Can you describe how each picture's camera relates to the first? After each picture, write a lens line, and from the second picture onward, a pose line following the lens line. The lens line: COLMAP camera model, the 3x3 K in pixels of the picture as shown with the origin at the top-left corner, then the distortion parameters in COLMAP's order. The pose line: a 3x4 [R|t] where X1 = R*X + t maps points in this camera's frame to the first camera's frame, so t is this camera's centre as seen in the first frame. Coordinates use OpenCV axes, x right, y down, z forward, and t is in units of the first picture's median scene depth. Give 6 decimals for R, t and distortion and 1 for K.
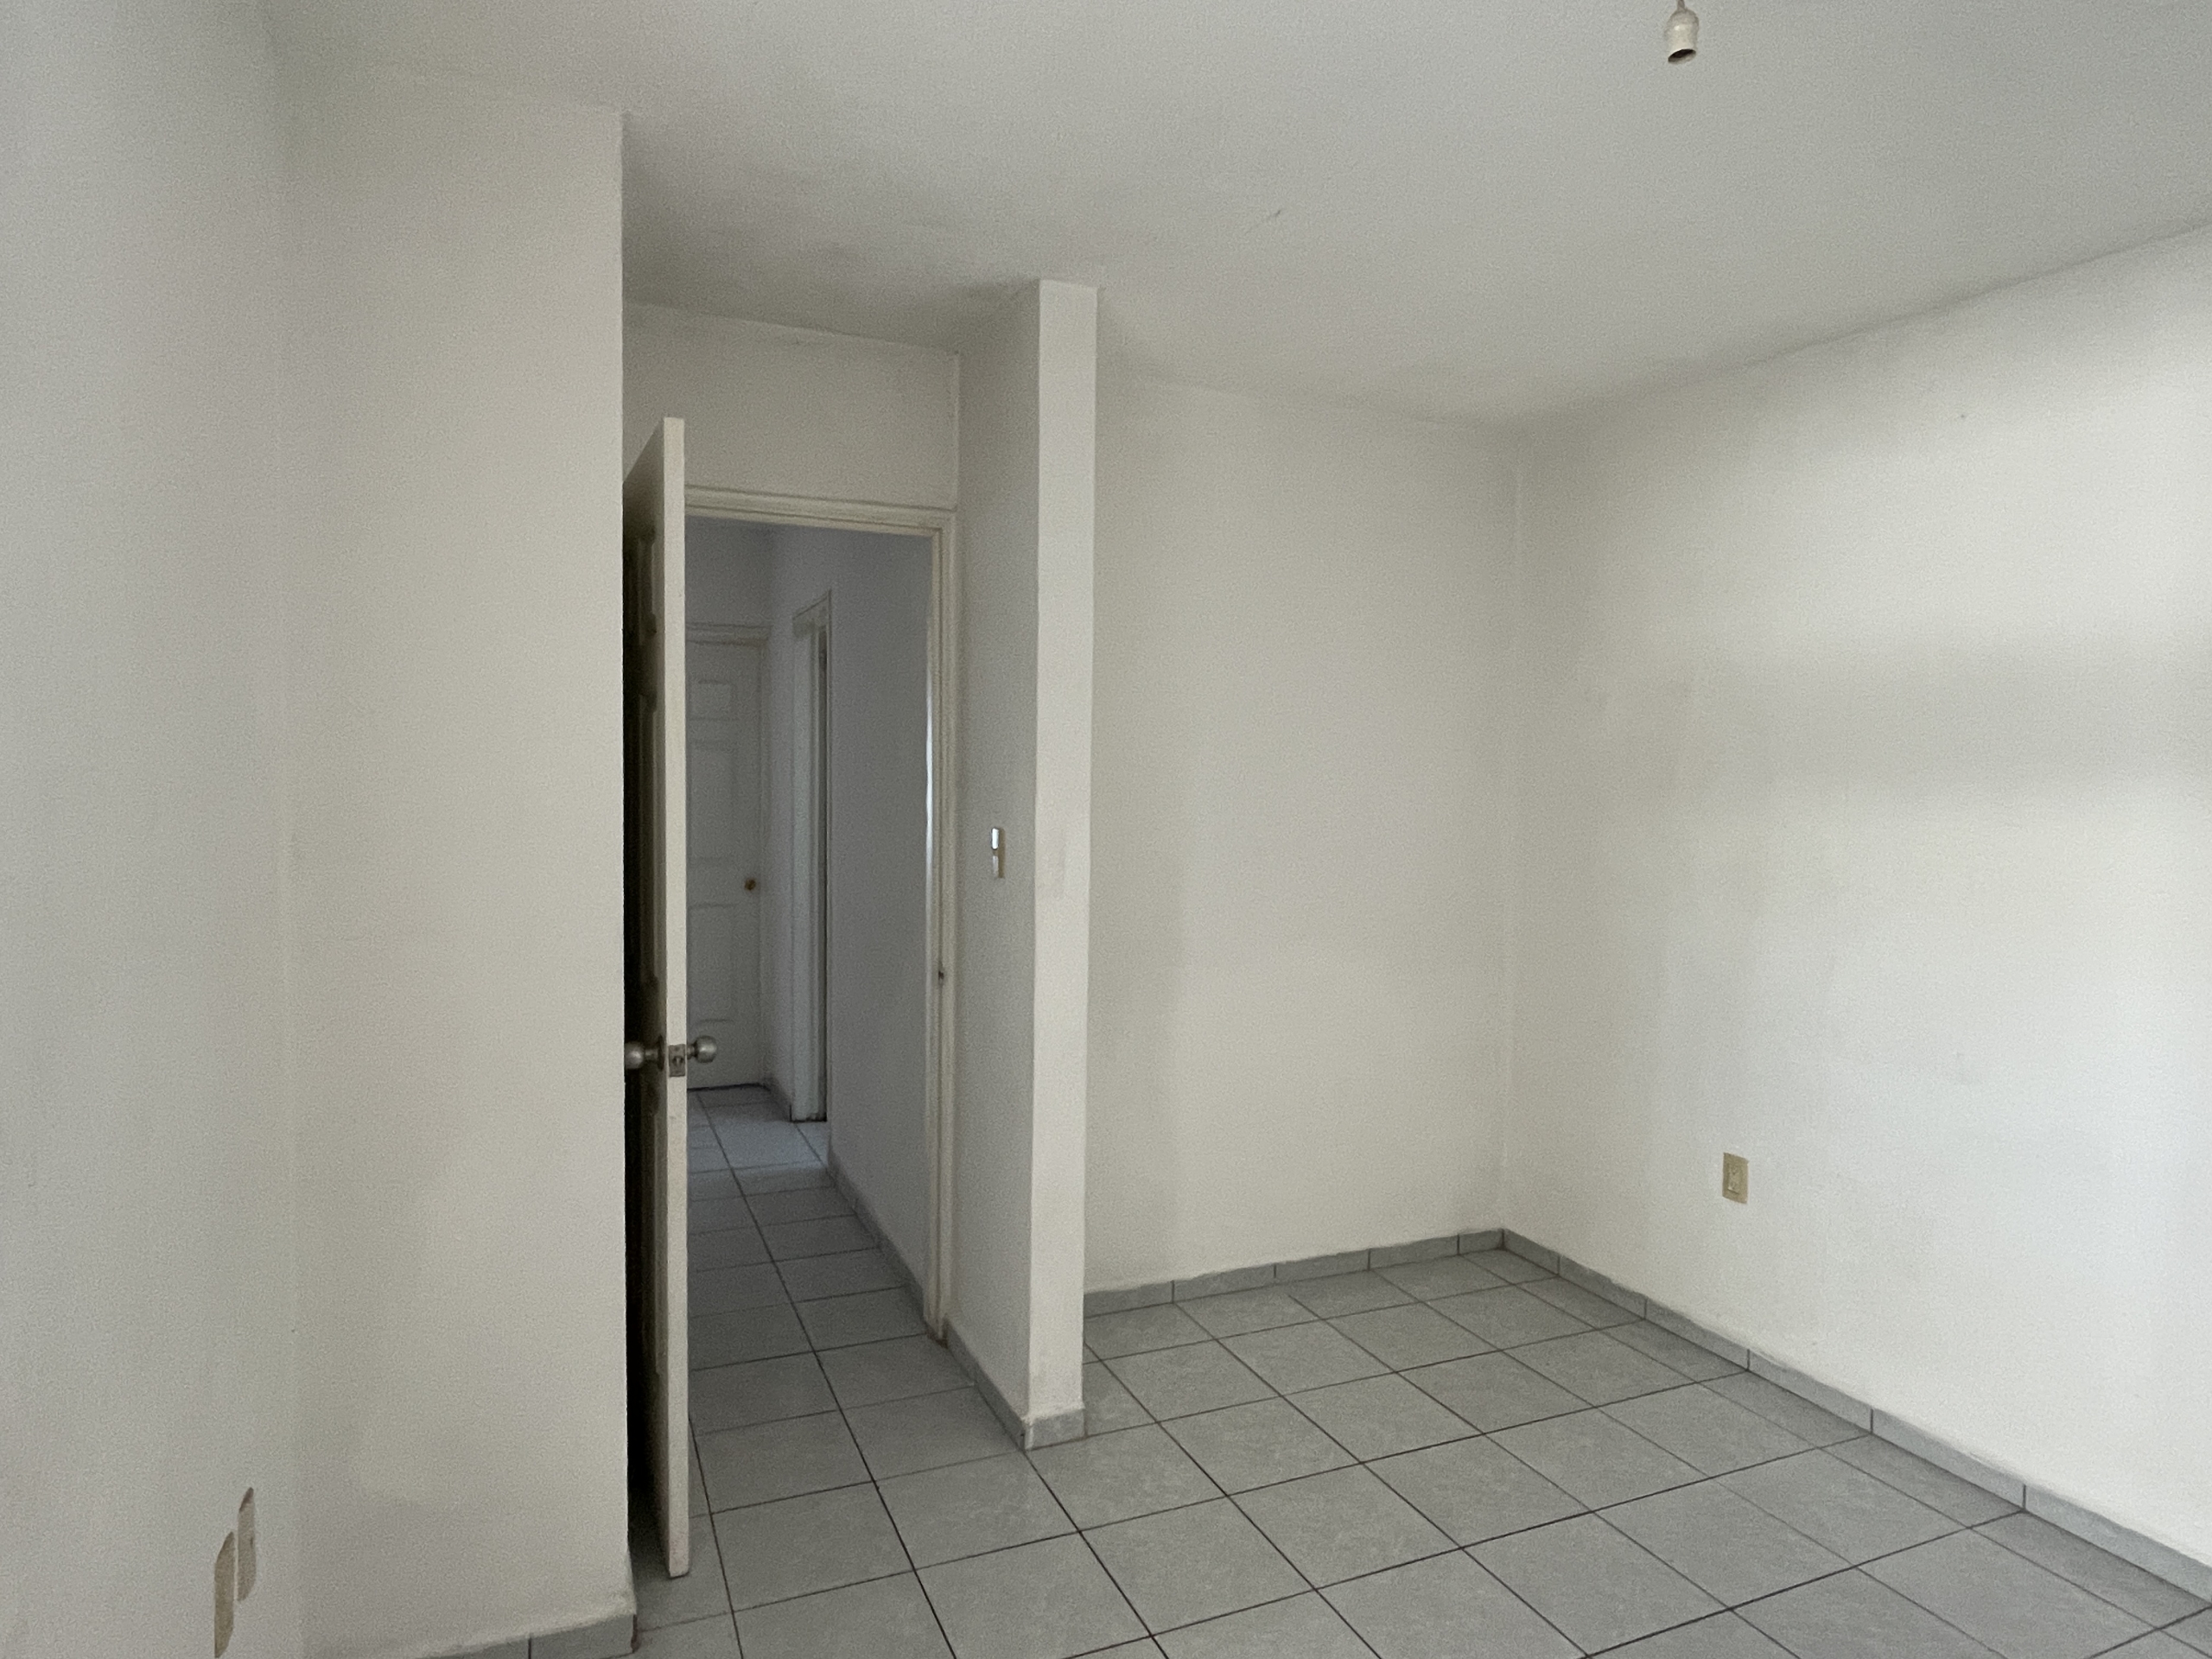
lens RADIAL K [[1277.8, 0, 1100.4], [0, 1277.8, 816.3], [0, 0, 1]] dist [-0.004051, -0.000822]
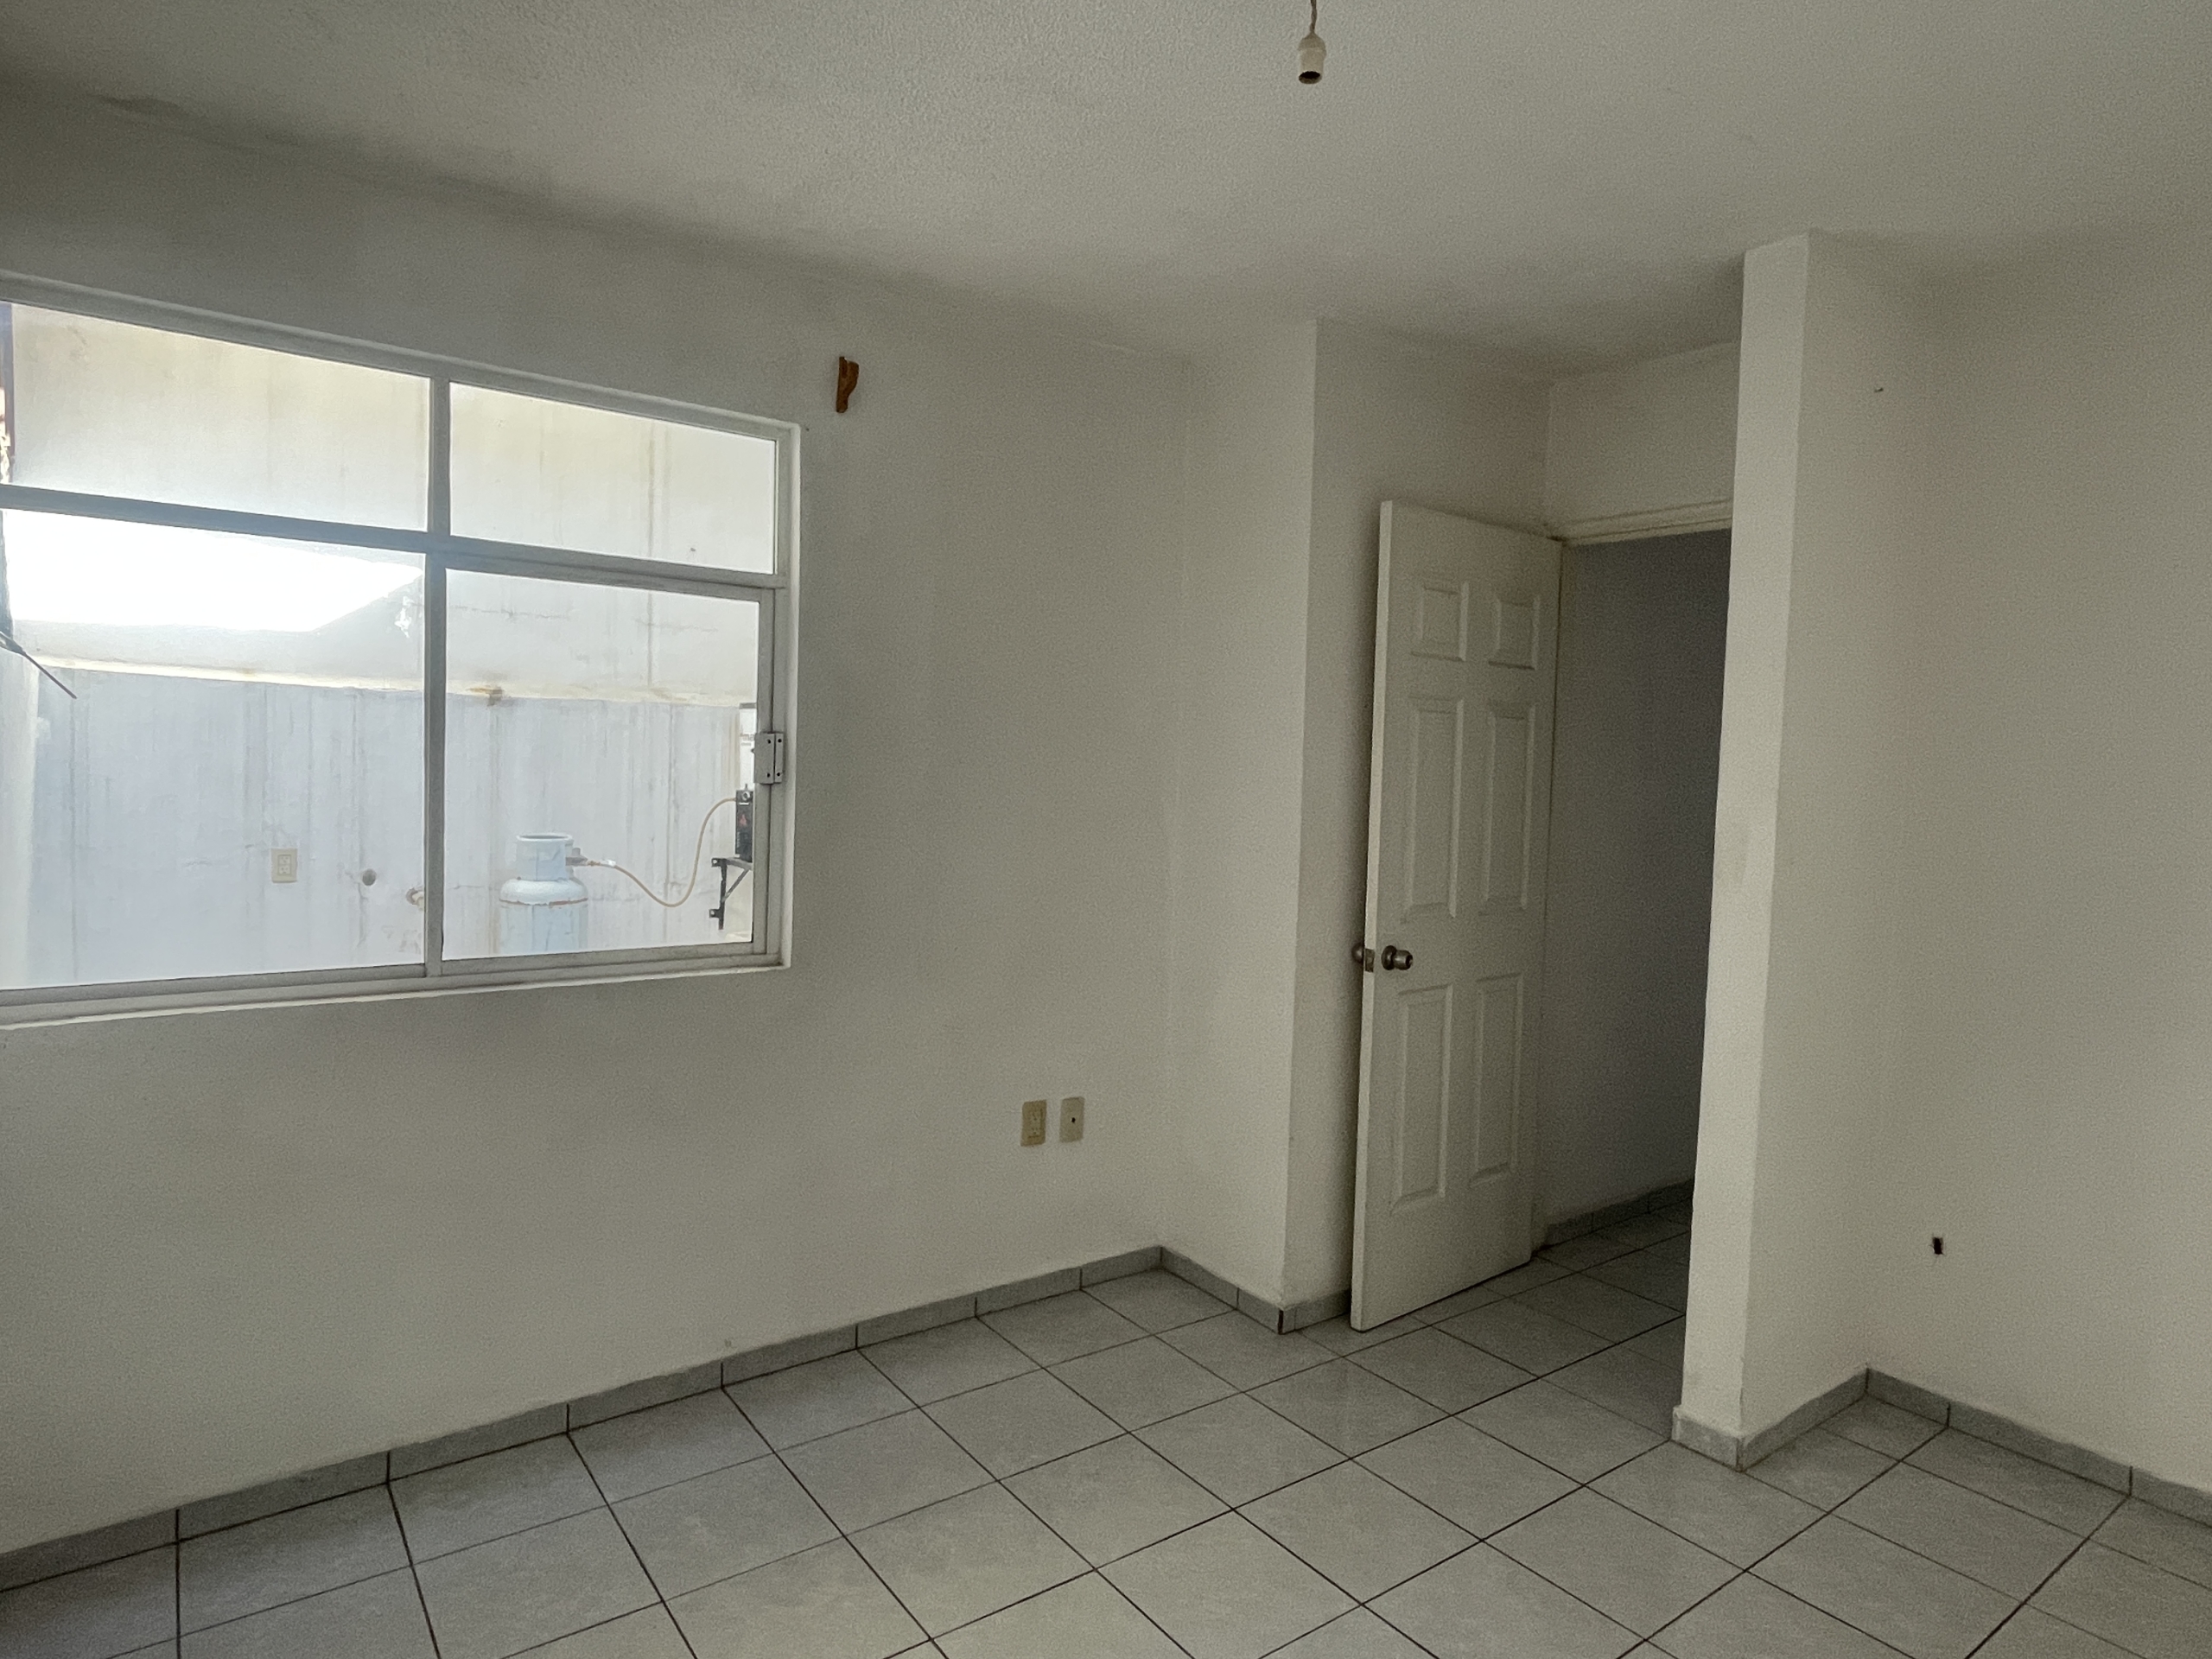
lens RADIAL K [[1277.8, 0, 1100.4], [0, 1277.8, 816.3], [0, 0, 1]] dist [-0.004051, -0.000822]
pose [[0.231760, 0.039991, -0.971951, 0.678660], [-0.057768, 0.997957, 0.027287, 0.009208], [0.971056, 0.049823, 0.233596, 0.269422]]
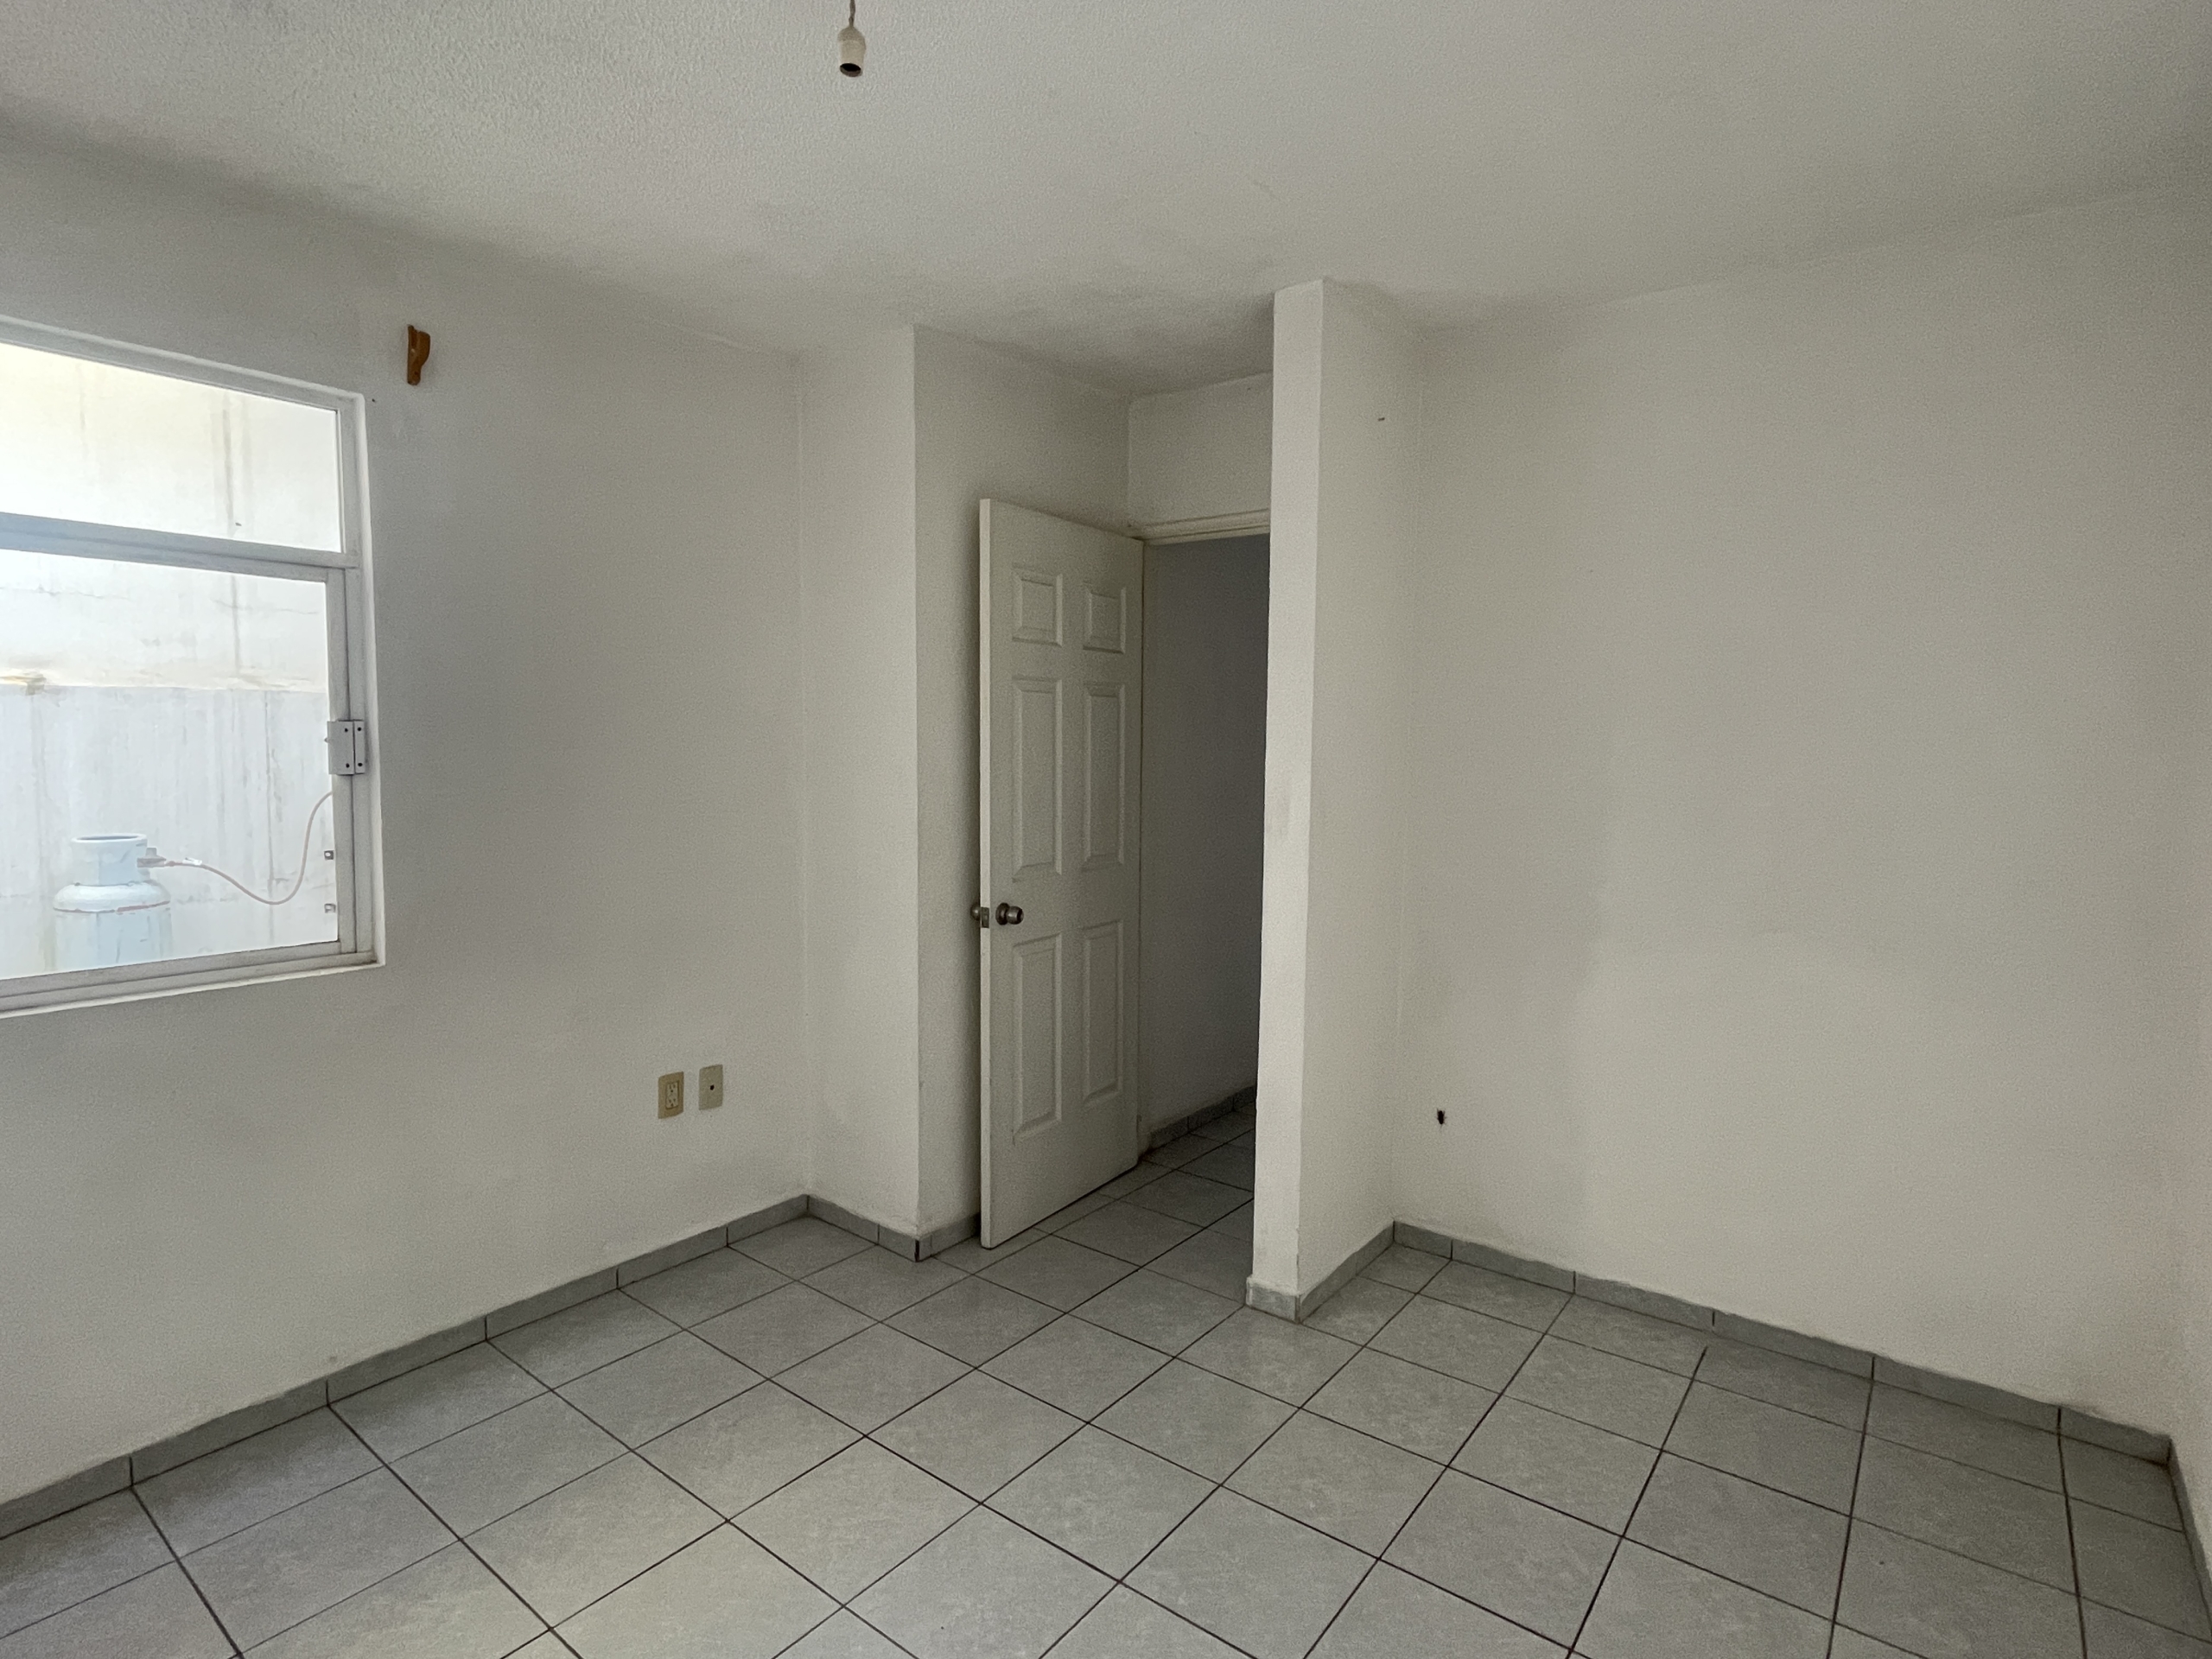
lens RADIAL K [[1135.7, 0, 1100.8], [0, 1135.7, 821.2], [0, 0, 1]] dist [-0.004500, 0.000082]
pose [[0.490812, 0.055697, -0.869483, 0.659623], [-0.030371, 0.998442, 0.046814, 0.004622], [0.870736, 0.003430, 0.491739, 0.316515]]
